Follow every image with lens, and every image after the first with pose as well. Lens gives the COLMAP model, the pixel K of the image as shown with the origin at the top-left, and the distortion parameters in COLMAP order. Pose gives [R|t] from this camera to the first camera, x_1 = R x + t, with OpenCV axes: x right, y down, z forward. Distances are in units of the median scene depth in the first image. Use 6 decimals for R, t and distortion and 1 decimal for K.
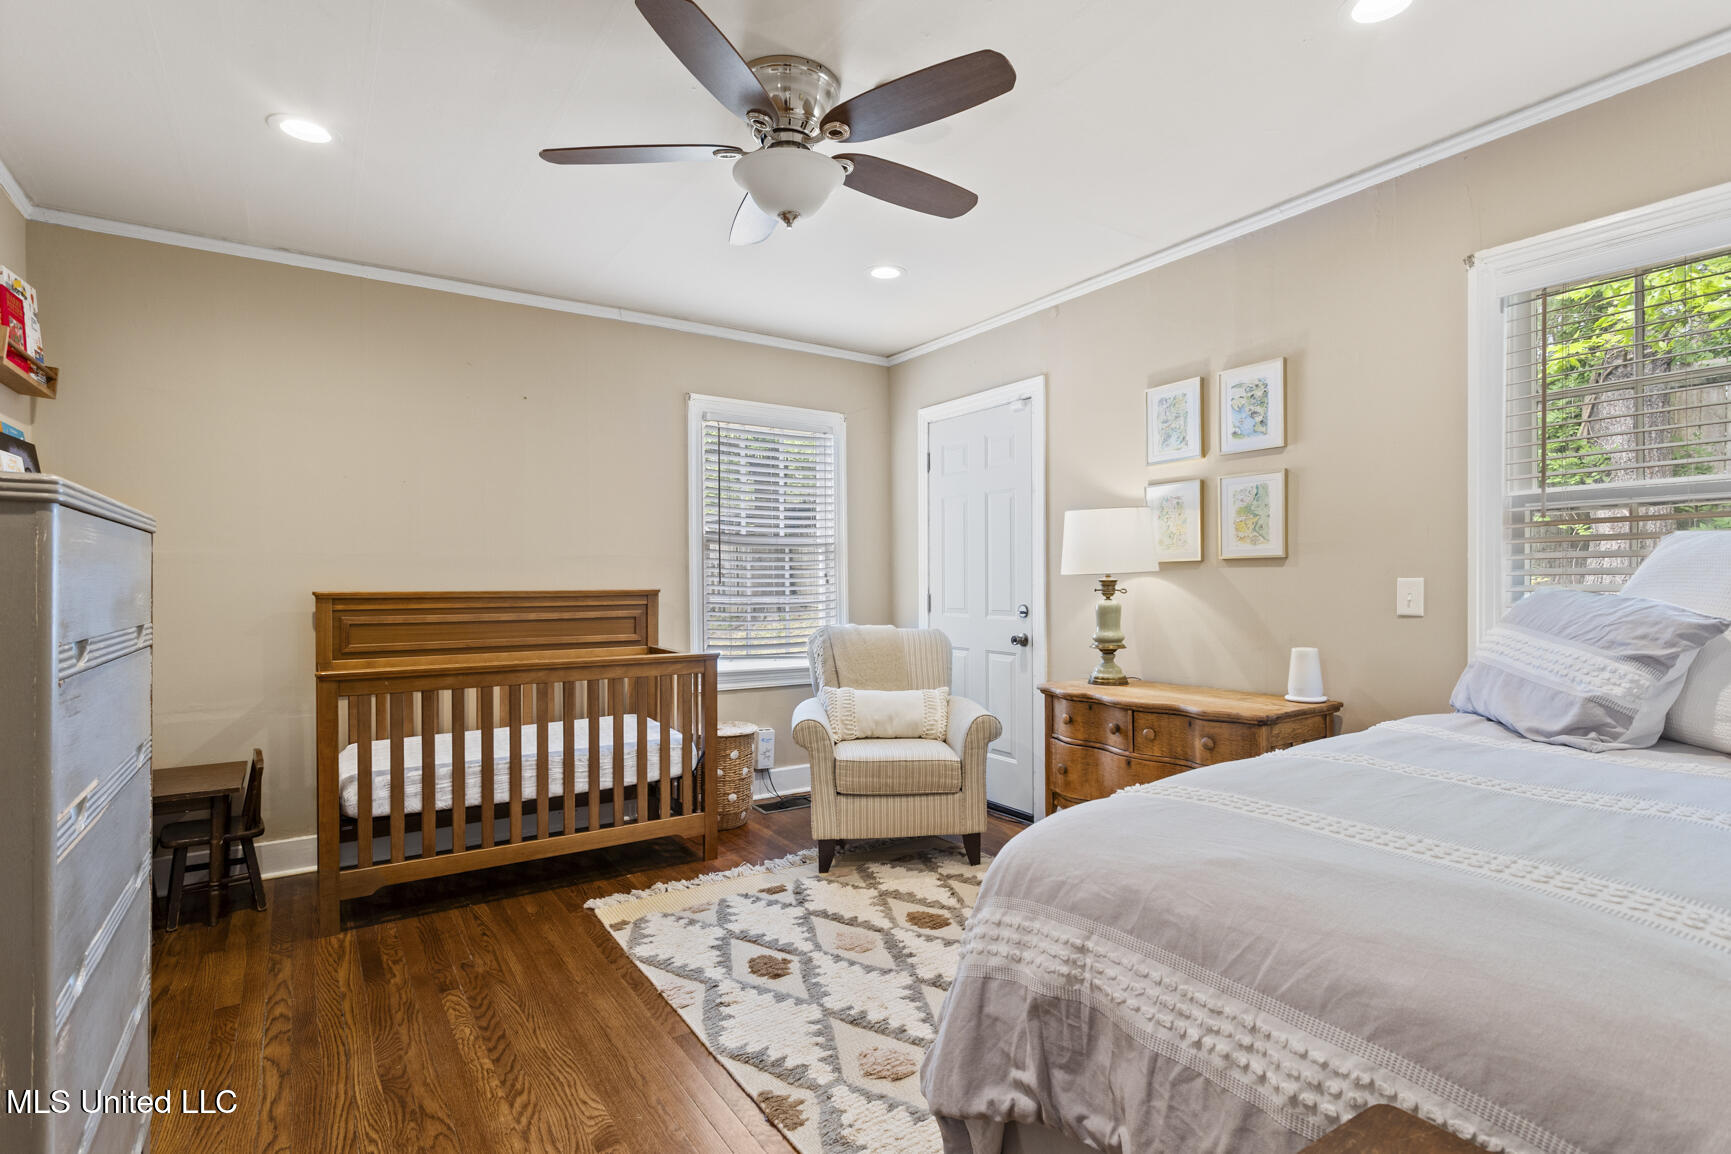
lens RADIAL K [[840.6, 0, 859.6], [0, 840.6, 576.4], [0, 0, 1]] dist [0.002604, 0.001492]
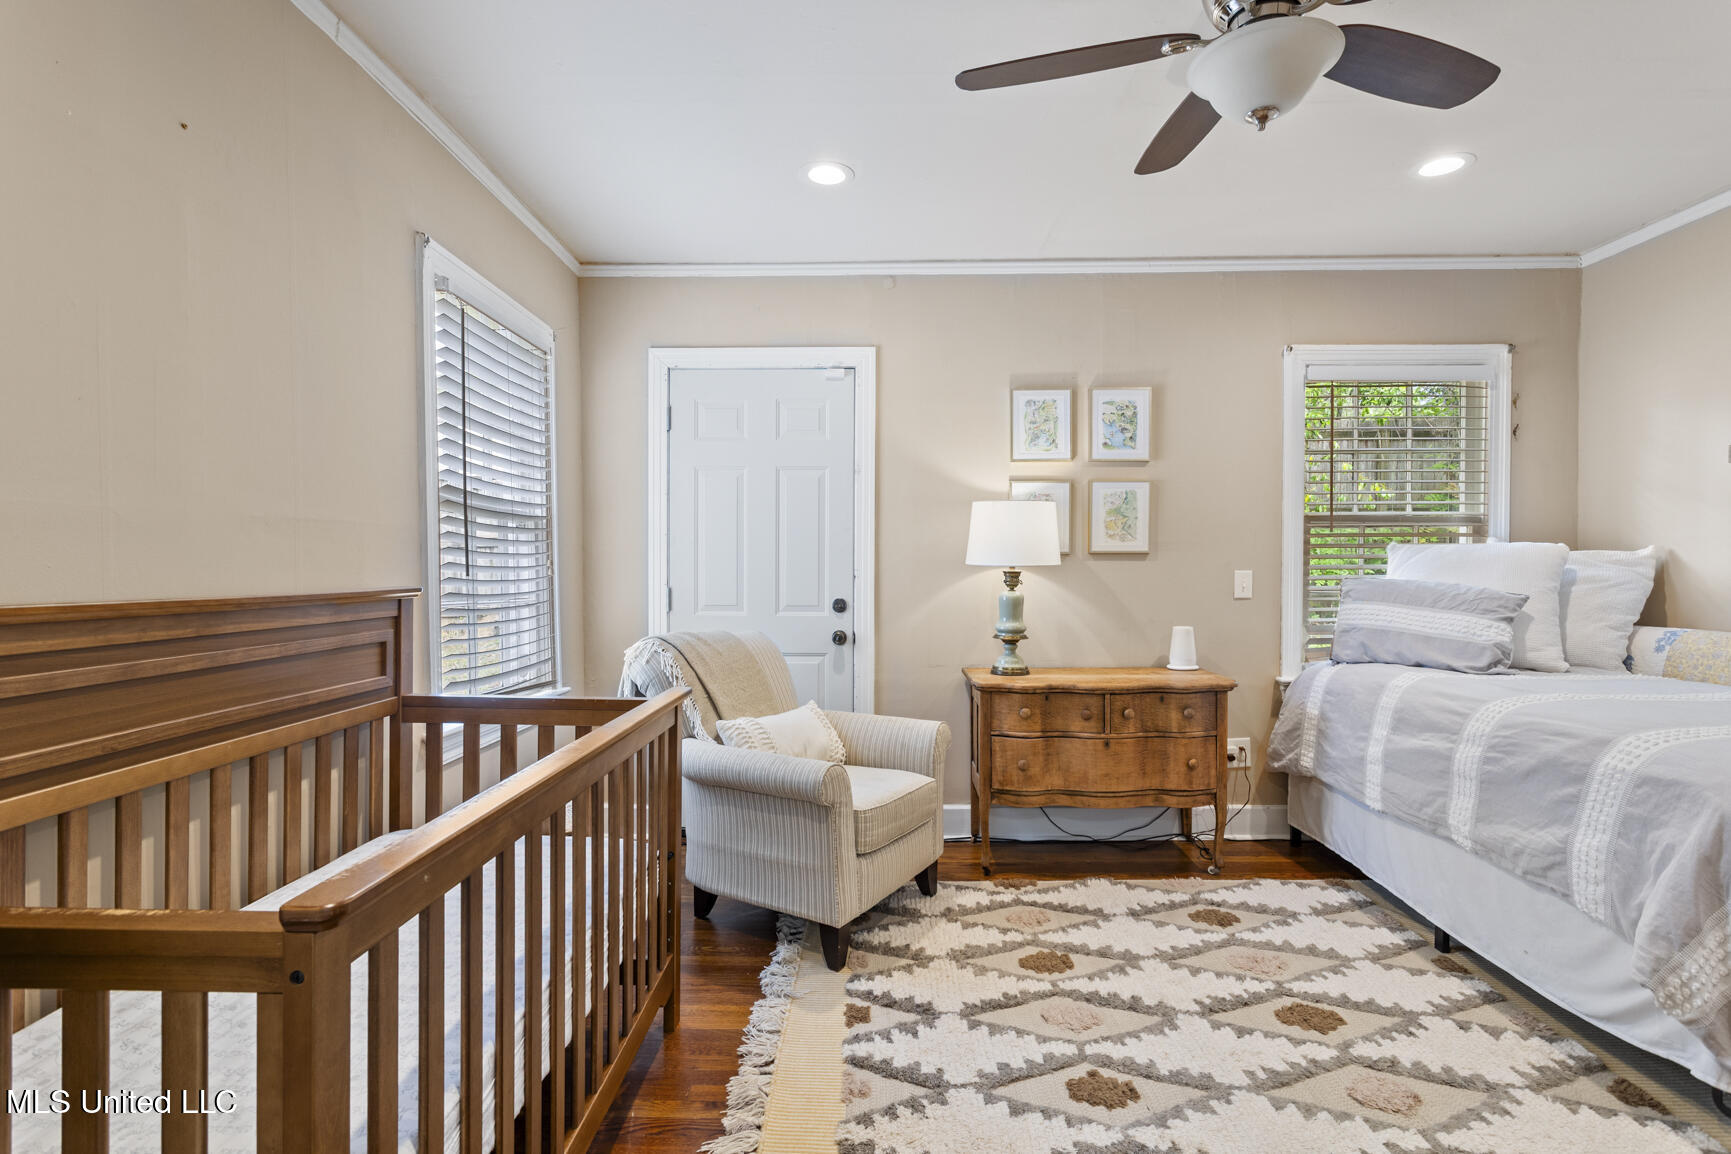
lens RADIAL K [[840.6, 0, 862.6], [0, 840.6, 575.7], [0, 0, 1]] dist [0.002604, 0.001492]
pose [[0.571333, -0.003748, 0.820710, -0.681427], [-0.006225, 0.999941, 0.008900, 0.001633], [-0.820695, -0.010194, 0.571276, 0.609953]]
